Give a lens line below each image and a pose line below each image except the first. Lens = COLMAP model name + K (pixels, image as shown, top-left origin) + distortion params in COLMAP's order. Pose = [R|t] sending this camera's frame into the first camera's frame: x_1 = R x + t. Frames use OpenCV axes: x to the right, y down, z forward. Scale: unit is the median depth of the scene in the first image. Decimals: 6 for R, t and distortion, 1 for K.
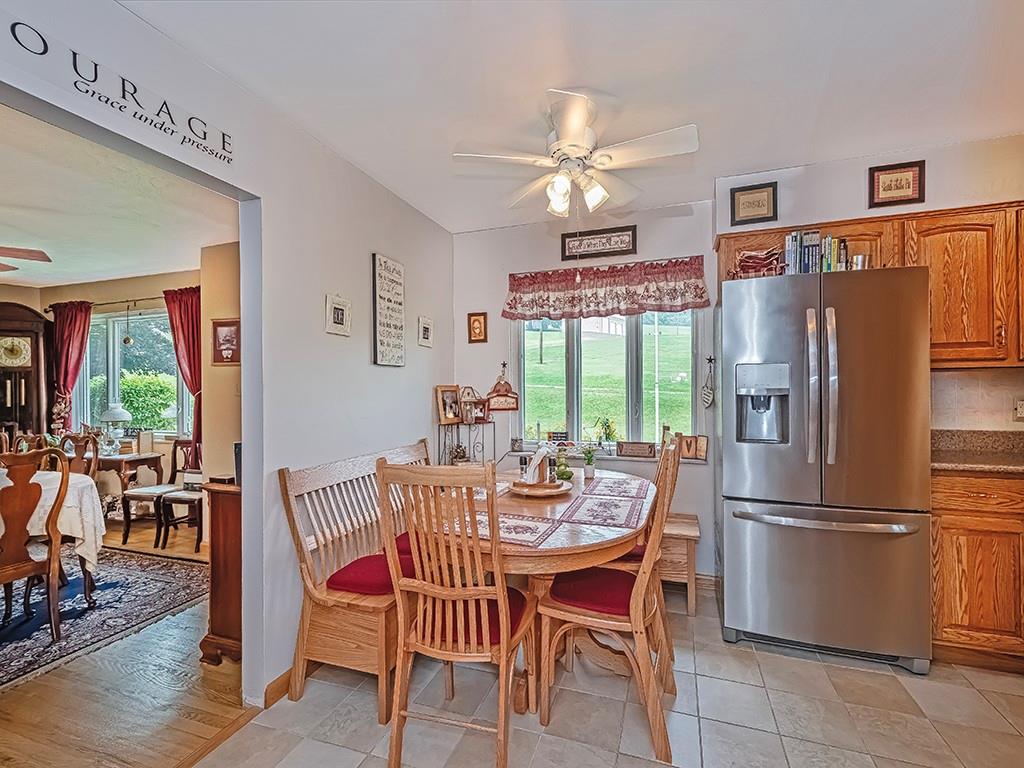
lens RADIAL K [[450.6, 0, 509.8], [0, 450.6, 387.6], [0, 0, 1]] dist [0.011988, -0.002338]
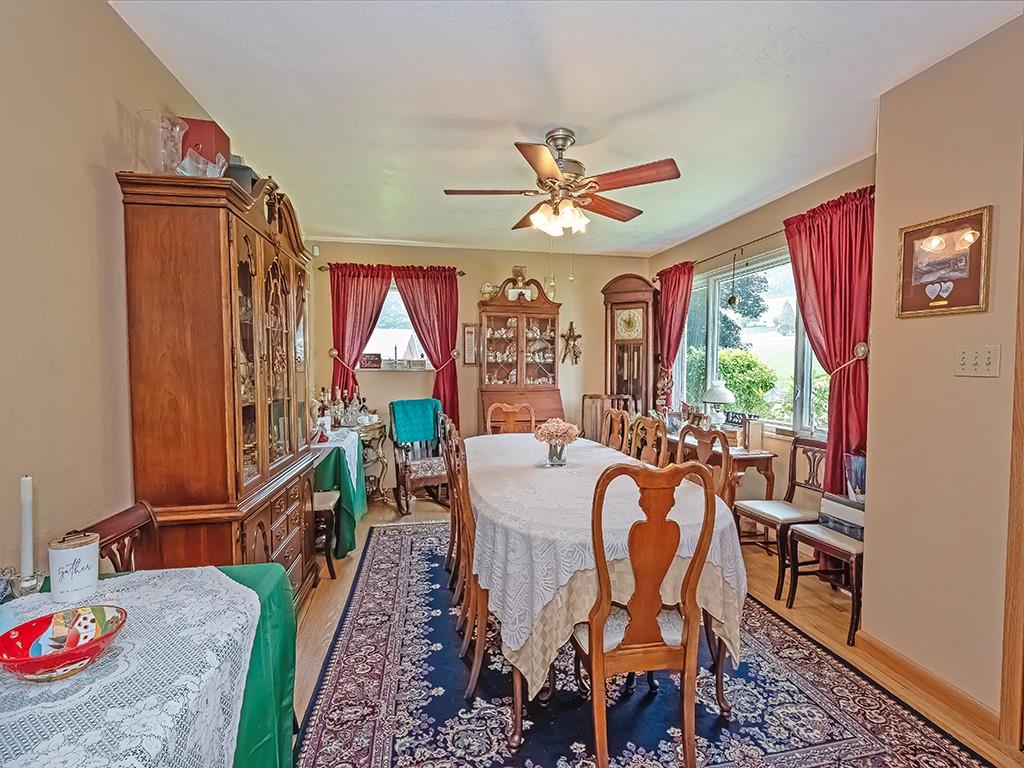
lens RADIAL K [[491.5, 0, 510.0], [0, 491.5, 387.6], [0, 0, 1]] dist [0.000113, -0.000354]
pose [[0.495932, 0.047401, -0.867067, -0.315397], [-0.005857, 0.998669, 0.051245, 0.005299], [0.868342, -0.020336, 0.495550, 0.266210]]
